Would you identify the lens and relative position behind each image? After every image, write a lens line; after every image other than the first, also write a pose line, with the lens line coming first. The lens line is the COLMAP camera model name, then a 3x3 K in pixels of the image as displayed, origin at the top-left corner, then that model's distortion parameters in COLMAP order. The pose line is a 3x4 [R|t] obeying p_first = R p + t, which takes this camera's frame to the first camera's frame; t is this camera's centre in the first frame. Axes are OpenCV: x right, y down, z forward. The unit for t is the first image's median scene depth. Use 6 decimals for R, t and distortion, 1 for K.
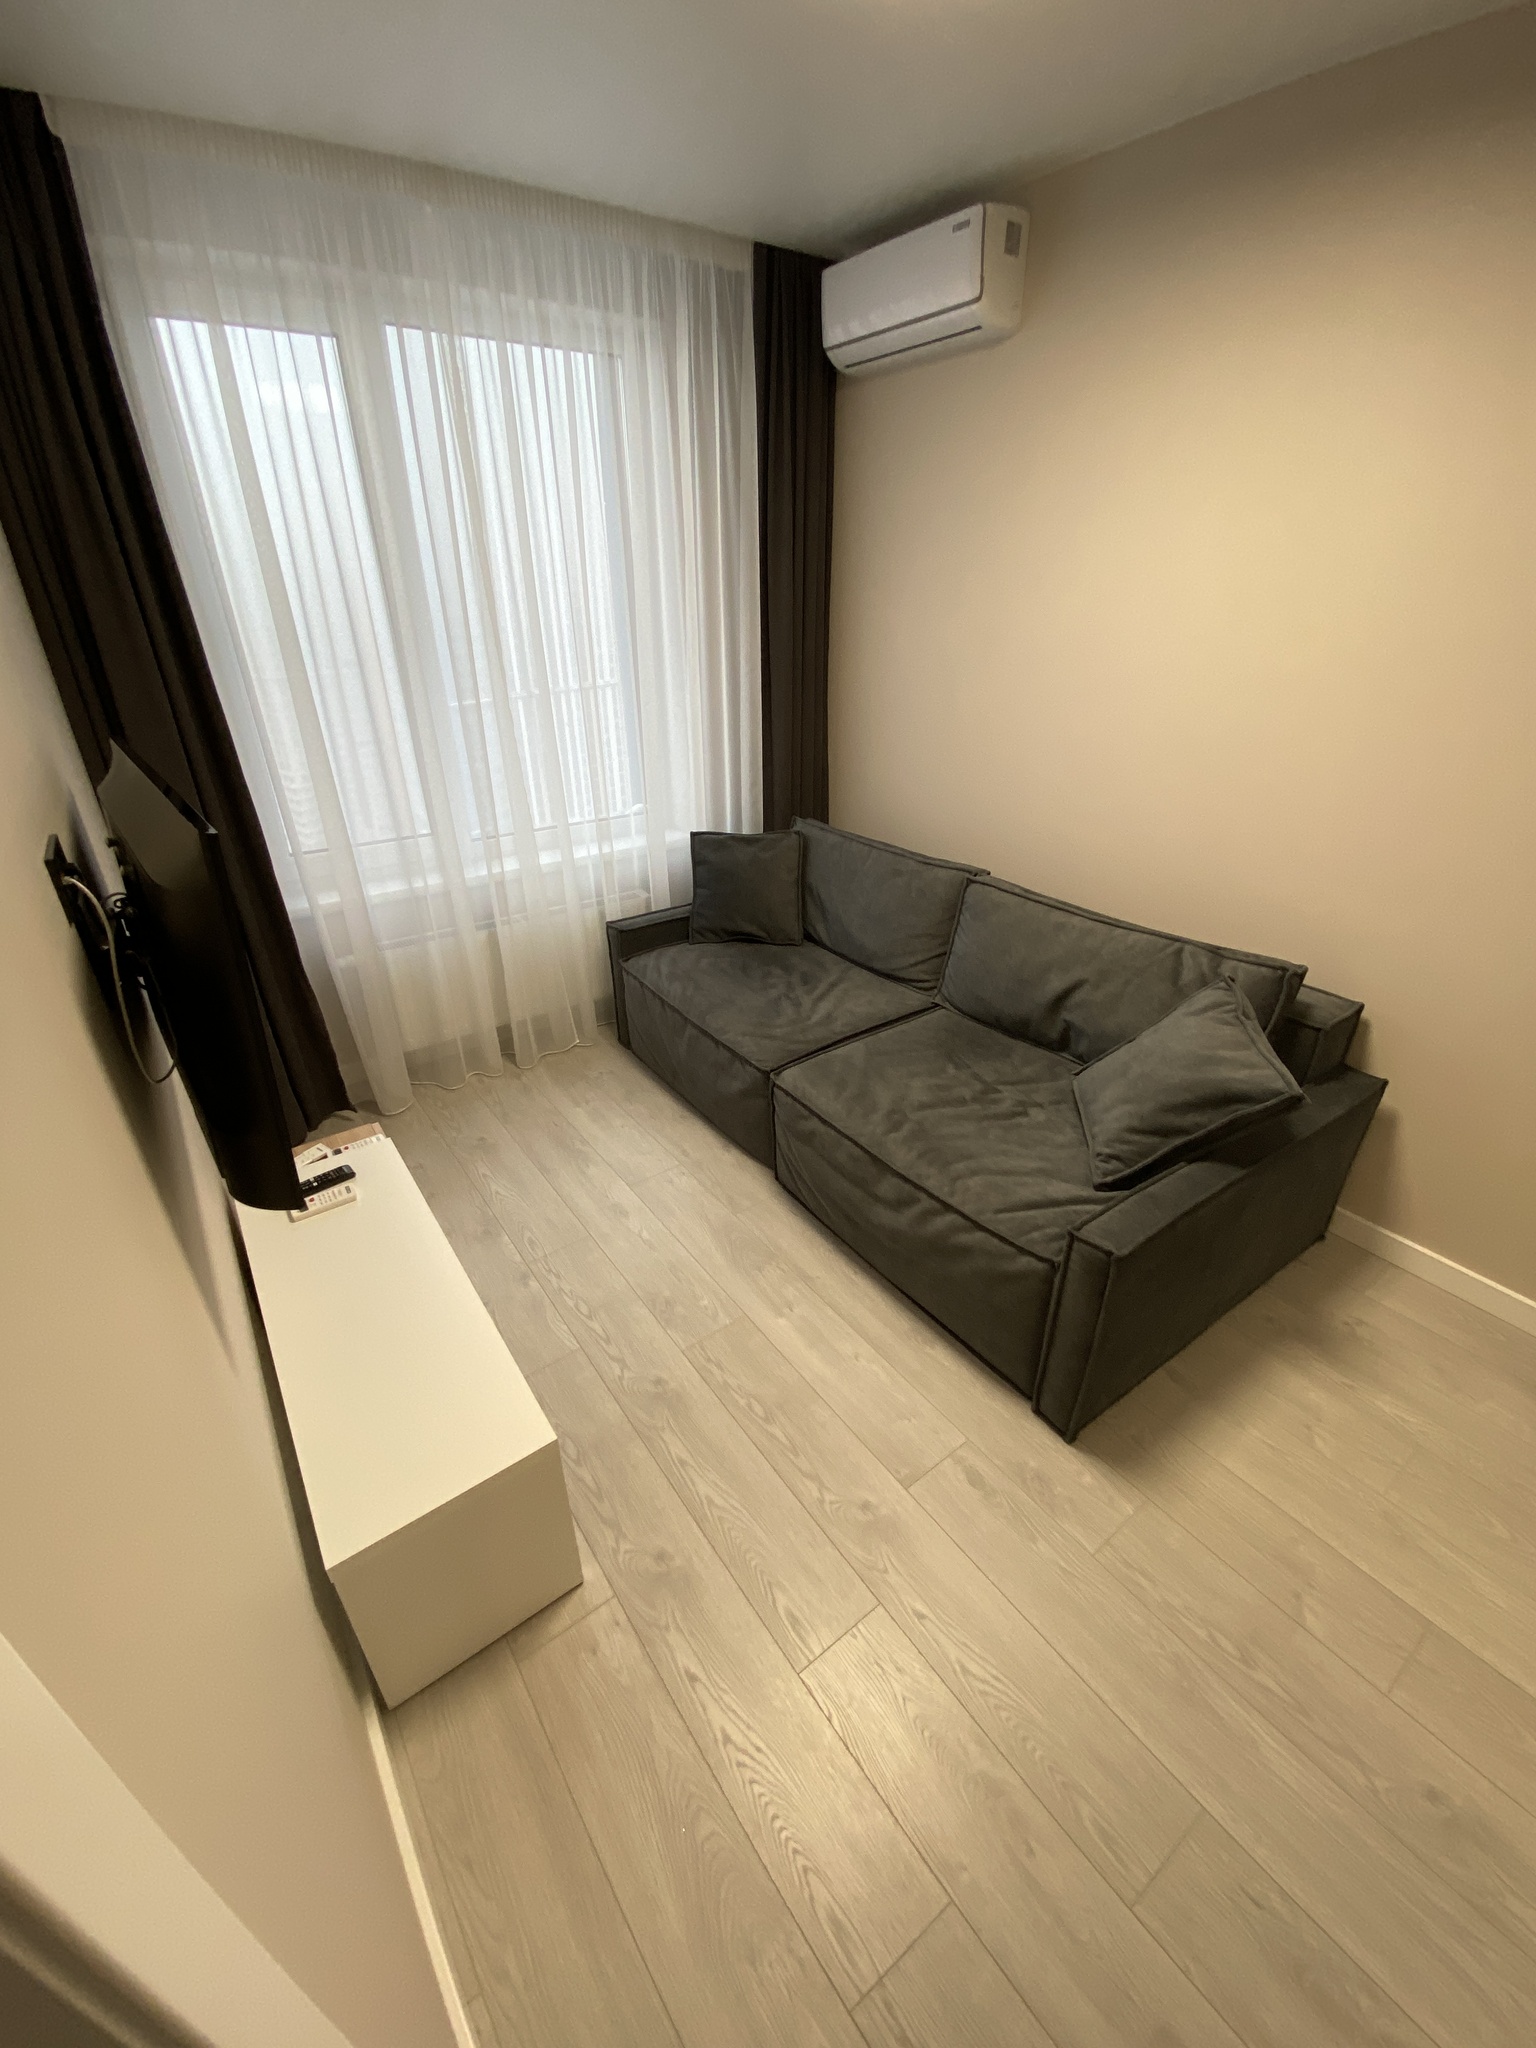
lens RADIAL K [[814.9, 0, 764.8], [0, 814.9, 1018.2], [0, 0, 1]] dist [-0.003516, -0.008763]
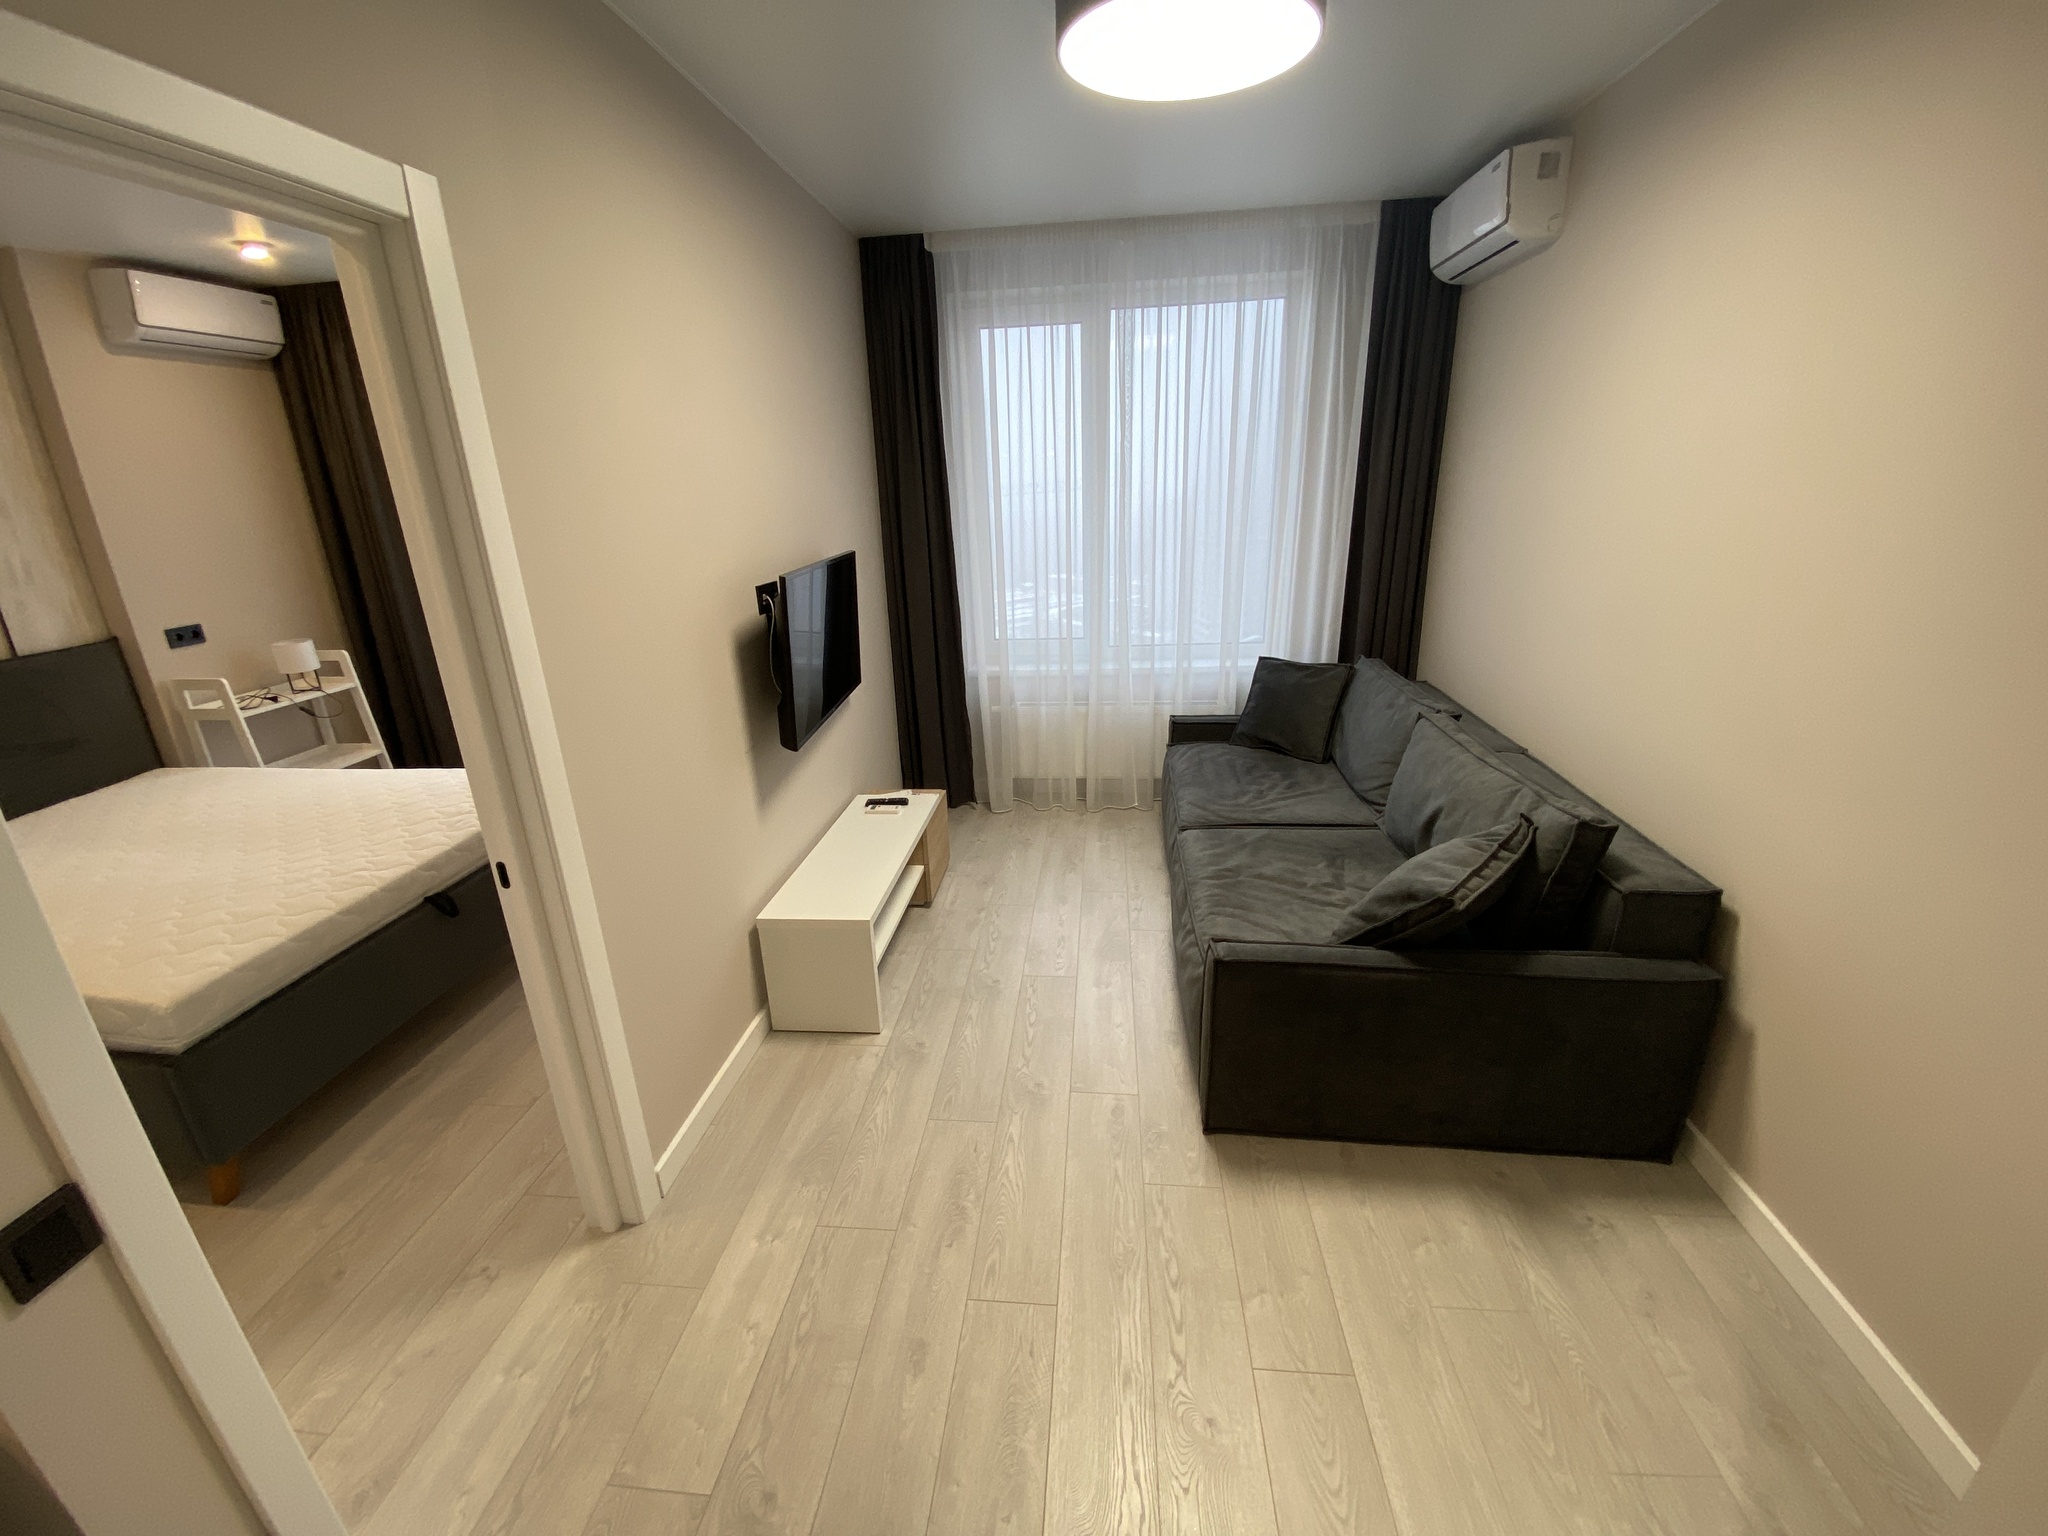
lens RADIAL K [[814.9, 0, 1015.4], [0, 814.9, 763.1], [0, 0, 1]] dist [-0.003516, -0.008763]
pose [[0.742533, 0.197523, -0.640023, 0.532603], [-0.278470, 0.960072, -0.026775, 0.066315], [0.609179, 0.198108, 0.767889, -0.135013]]
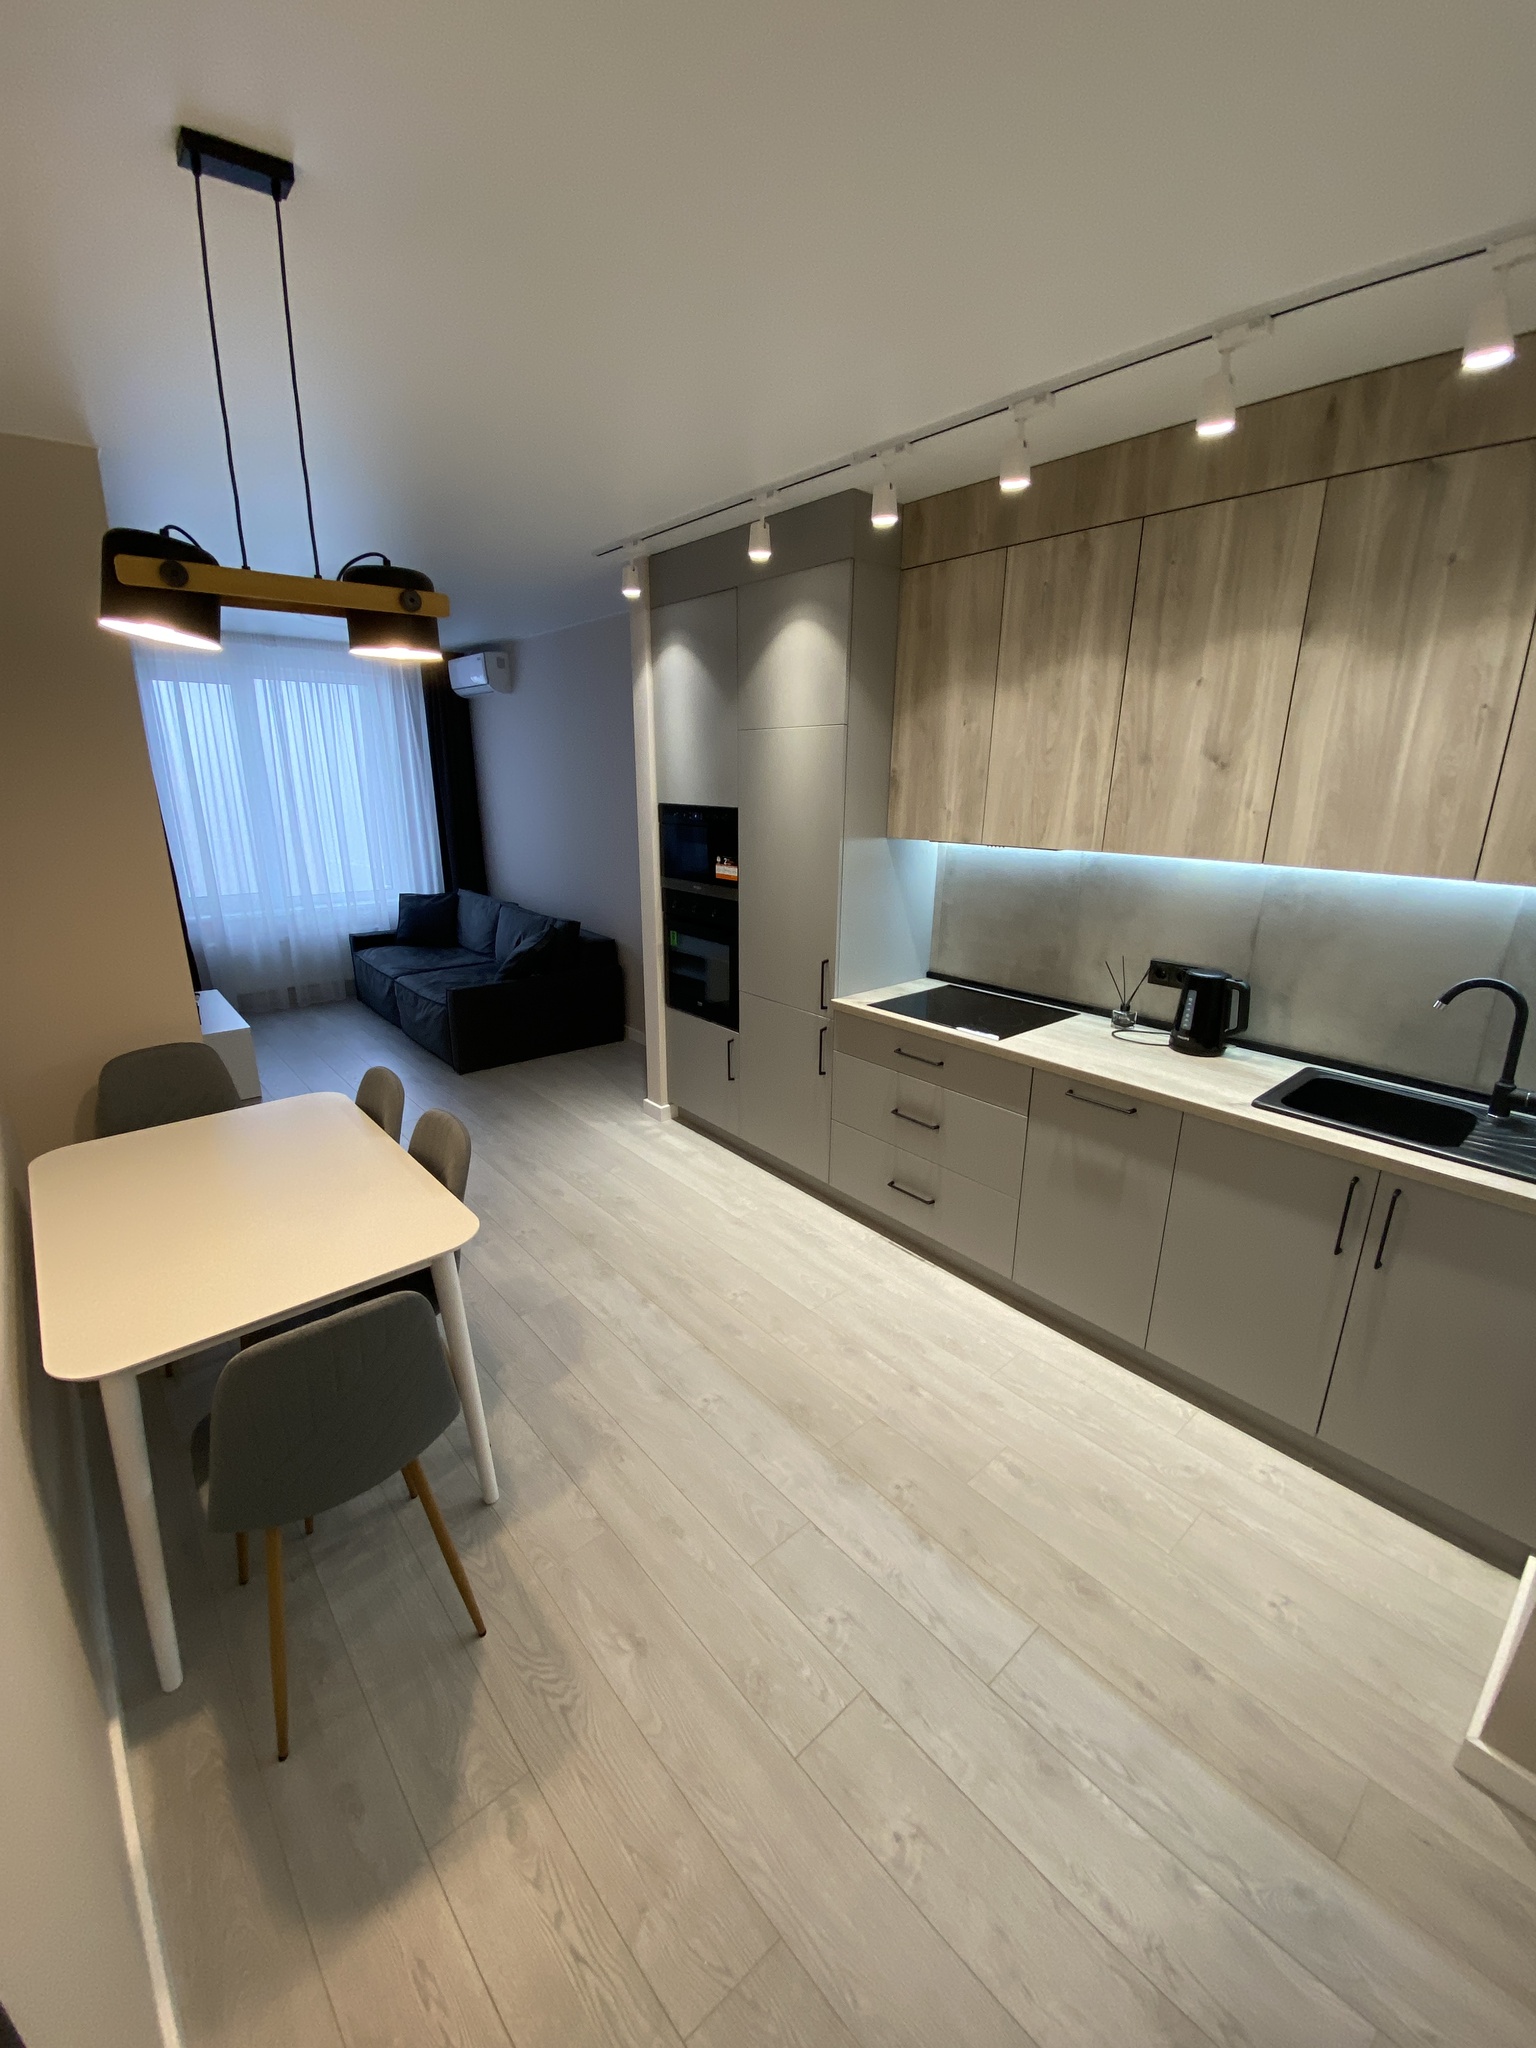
lens RADIAL K [[814.9, 0, 758.8], [0, 814.9, 1025.9], [0, 0, 1]] dist [-0.003516, -0.008763]
pose [[0.995906, -0.006865, 0.090128, 0.744506], [0.022271, 0.985007, -0.171071, 0.554280], [-0.087603, 0.172378, 0.981128, -1.217186]]
